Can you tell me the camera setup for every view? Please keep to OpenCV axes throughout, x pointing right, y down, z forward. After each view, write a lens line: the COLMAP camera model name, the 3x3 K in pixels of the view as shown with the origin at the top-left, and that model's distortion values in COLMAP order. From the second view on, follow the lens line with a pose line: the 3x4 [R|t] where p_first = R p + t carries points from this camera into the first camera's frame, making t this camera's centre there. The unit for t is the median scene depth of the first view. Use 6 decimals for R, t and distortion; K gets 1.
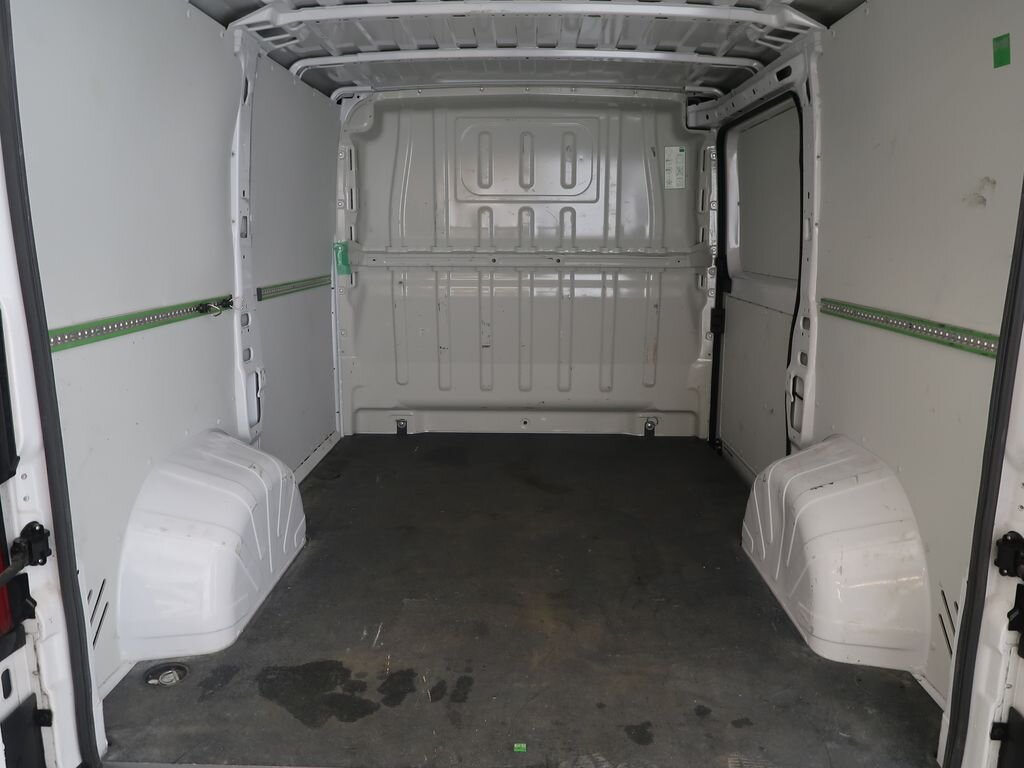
lens RADIAL K [[814.5, 0, 512.0], [0, 814.5, 384.0], [0, 0, 1]] dist [-0.003268, -0.001660]
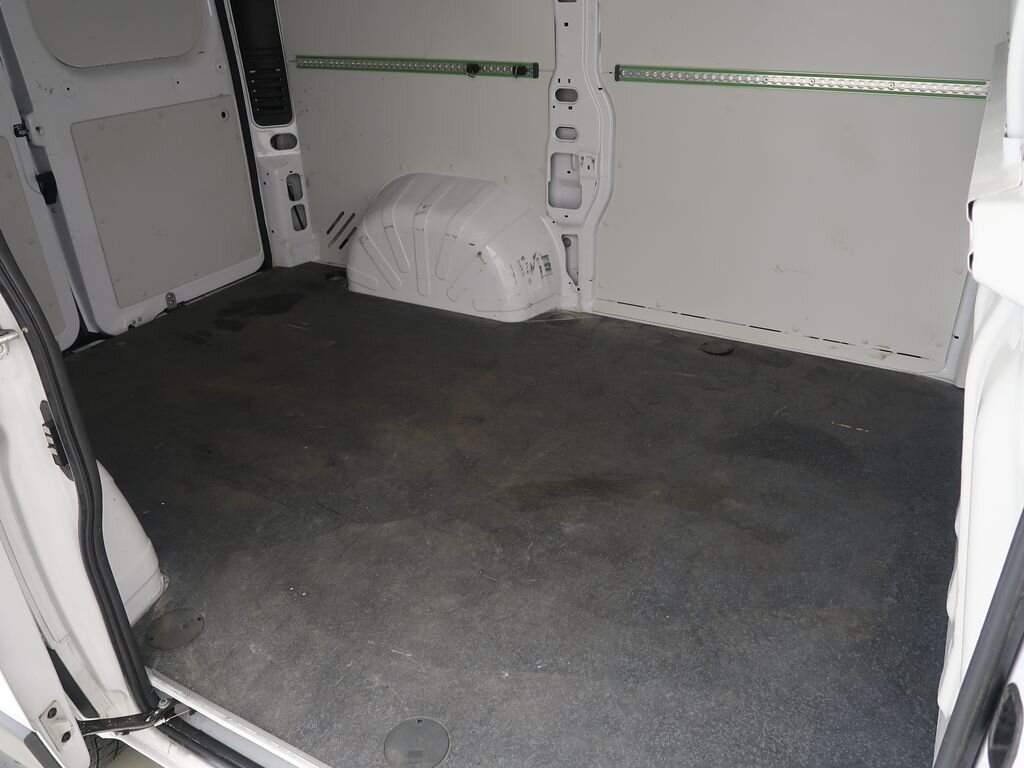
lens RADIAL K [[814.5, 0, 512.0], [0, 814.5, 384.0], [0, 0, 1]] dist [-0.003268, -0.001660]
pose [[-0.470192, 0.433128, -0.768973, 0.622982], [-0.140313, 0.823527, 0.549651, -0.338477], [0.871339, 0.366338, -0.326442, 1.488774]]
